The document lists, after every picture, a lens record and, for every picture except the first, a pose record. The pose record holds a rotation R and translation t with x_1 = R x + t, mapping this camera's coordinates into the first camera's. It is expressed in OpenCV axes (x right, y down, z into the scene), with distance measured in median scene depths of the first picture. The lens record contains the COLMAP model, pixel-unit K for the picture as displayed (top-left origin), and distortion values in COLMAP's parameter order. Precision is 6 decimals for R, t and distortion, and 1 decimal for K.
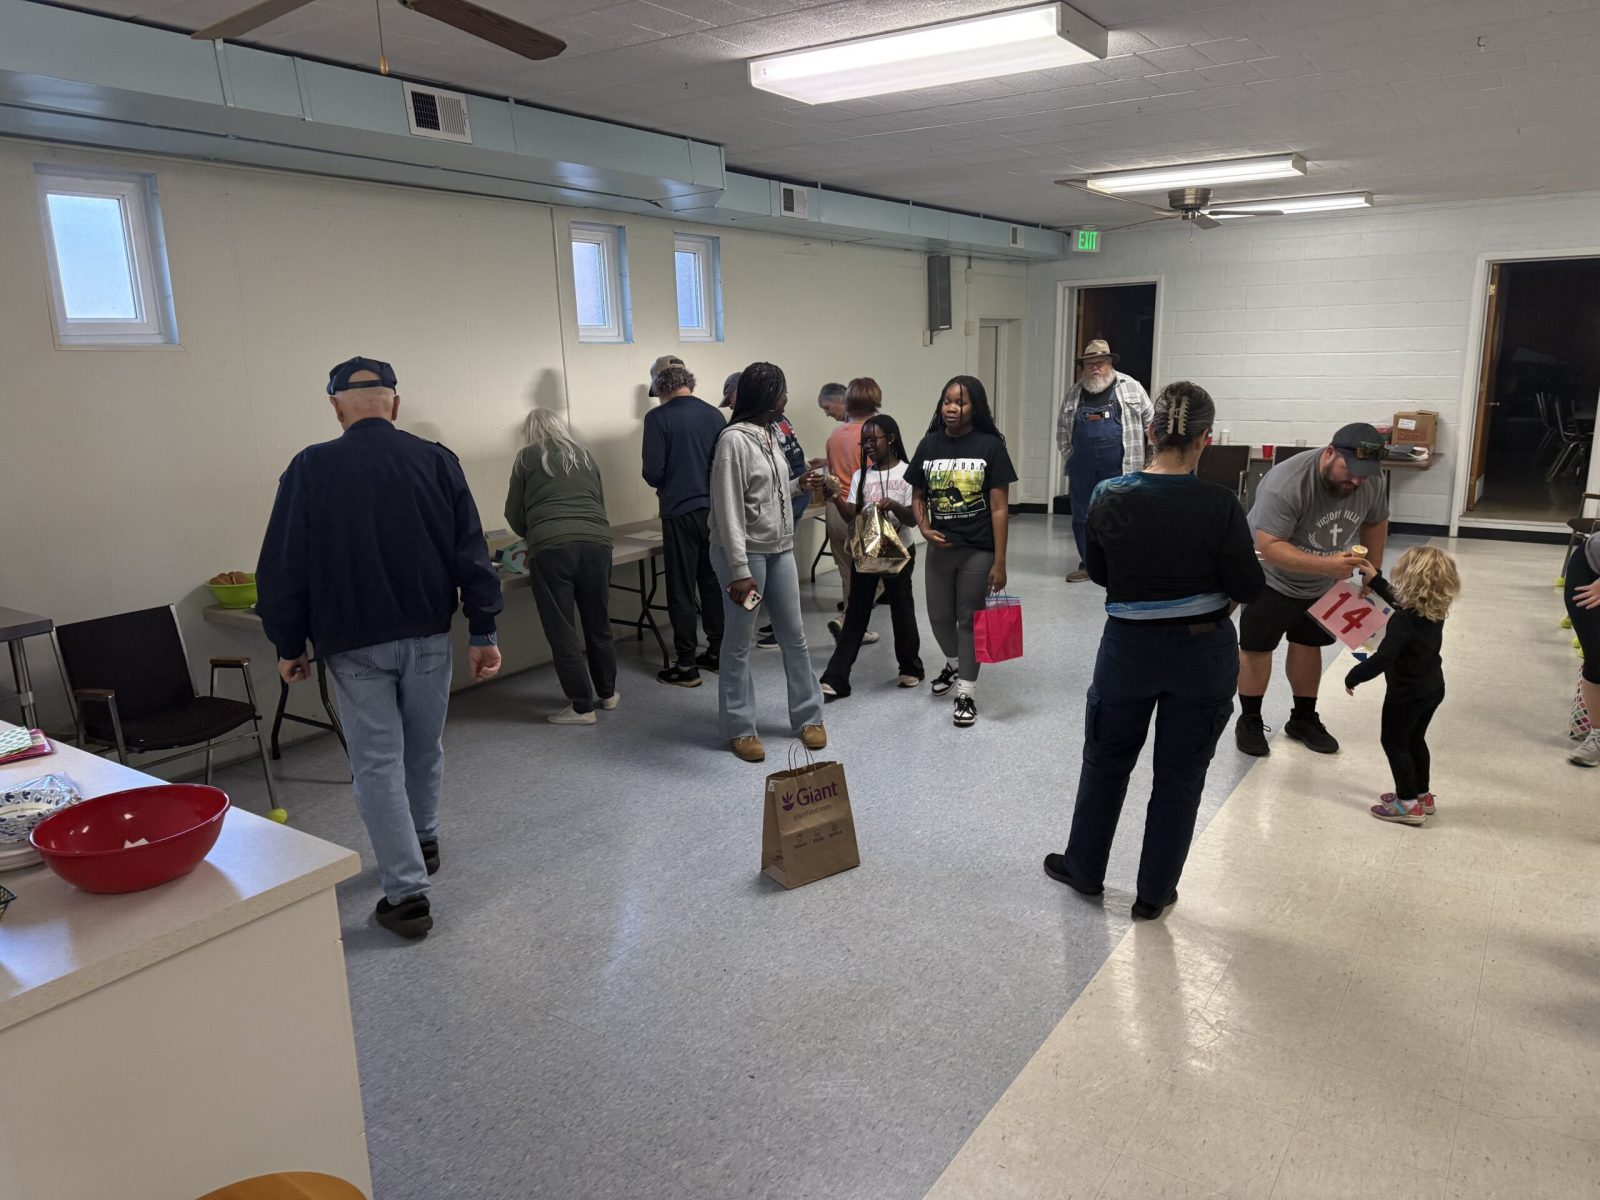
lens RADIAL K [[1151.0, 0, 800.0], [0, 1151.0, 600.0], [0, 0, 1]] dist [0.009141, -0.004926]
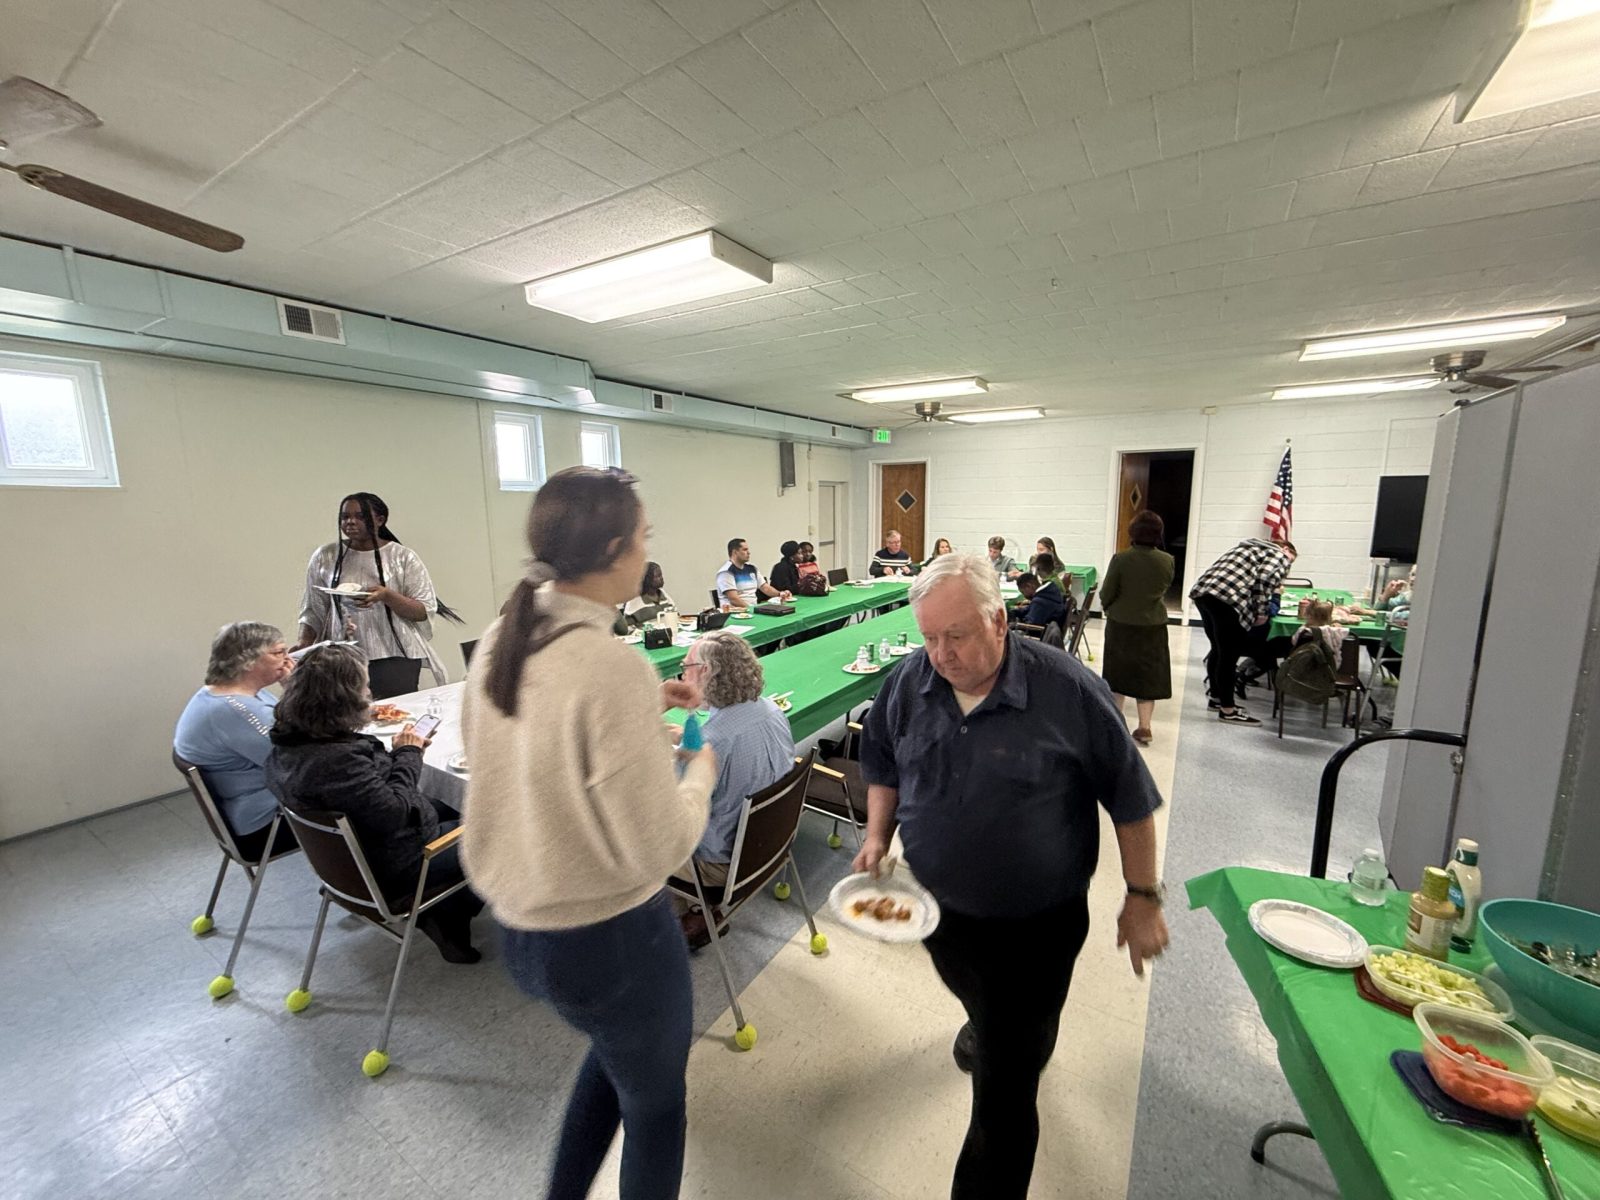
lens RADIAL K [[631.1, 0, 800.0], [0, 631.1, 600.0], [0, 0, 1]] dist [-0.002311, -0.000041]
pose [[0.999662, 0.010636, 0.023724, 0.138103], [-0.009256, 0.998301, -0.057533, -0.028191], [-0.024296, 0.057294, 0.998062, 0.137289]]
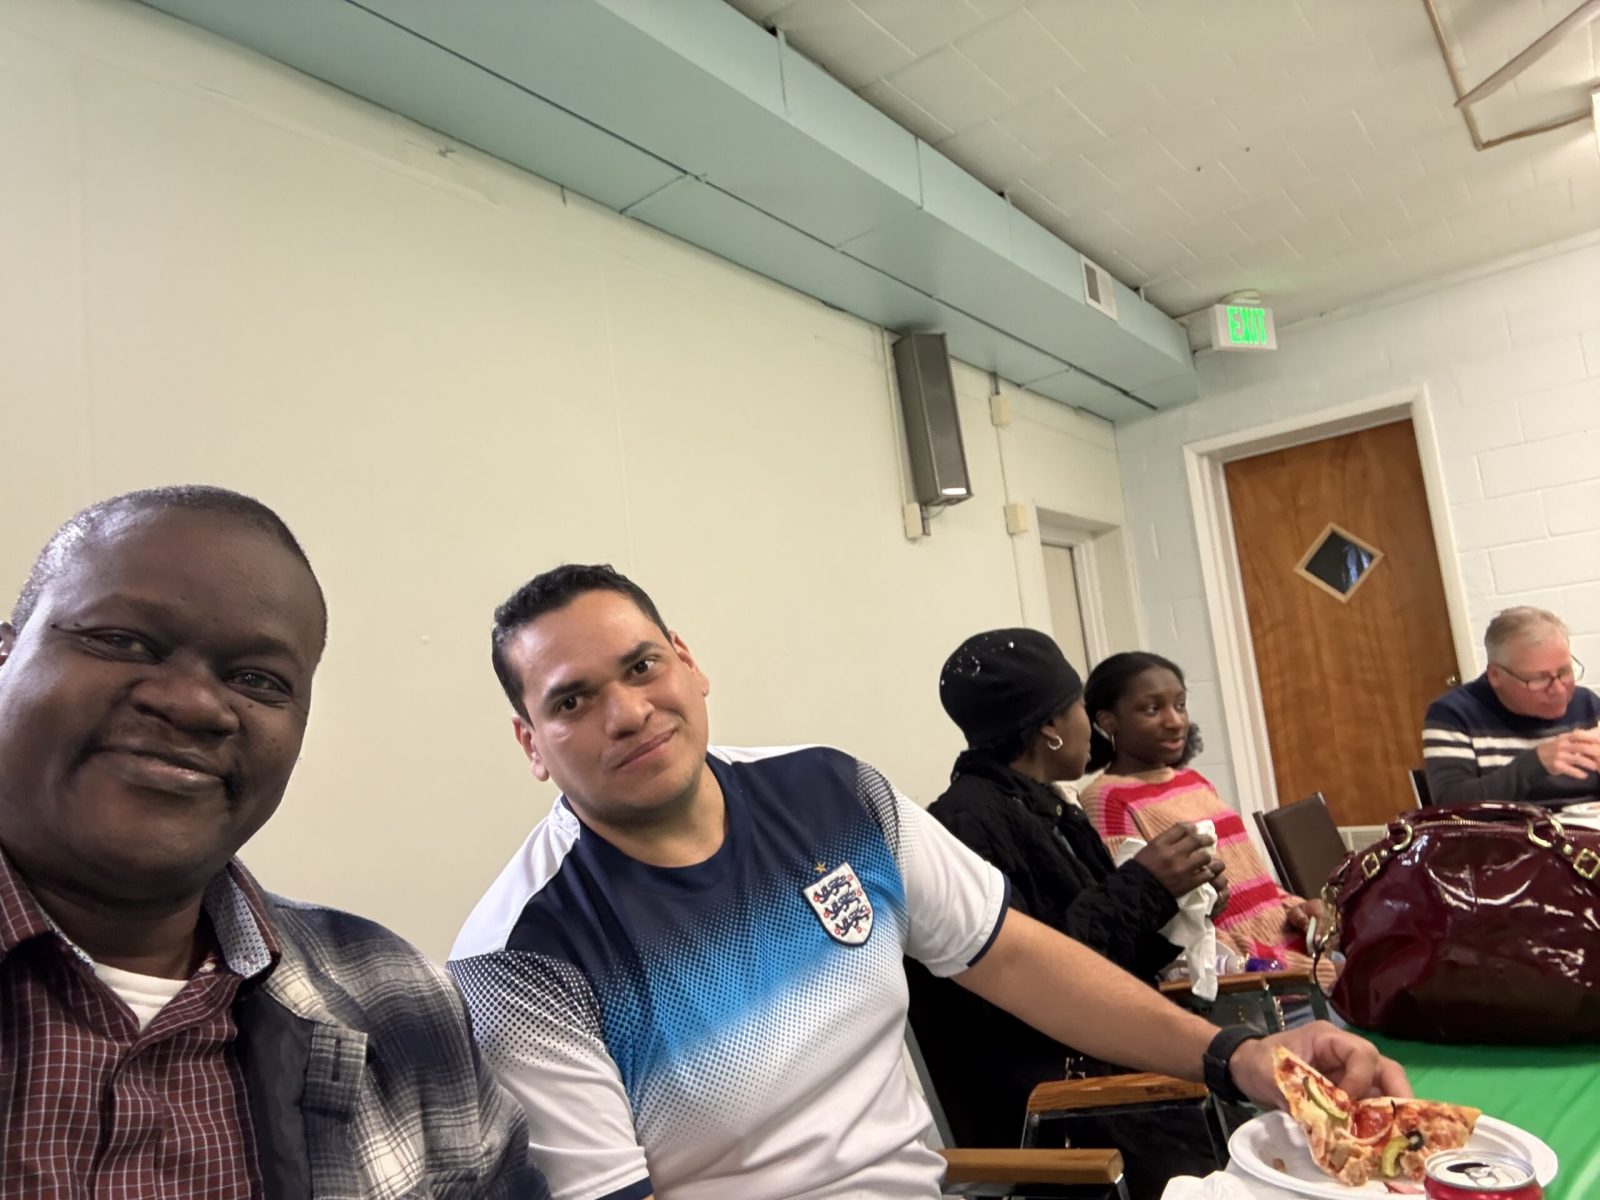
lens RADIAL K [[1075.7, 0, 800.0], [0, 1075.7, 600.0], [0, 0, 1]] dist [0.045481, 0.000169]
pose [[0.994636, -0.090803, -0.049538, 0.102061], [0.069233, 0.940242, -0.333396, -0.093068], [0.076851, 0.328178, 0.941485, 0.757471]]
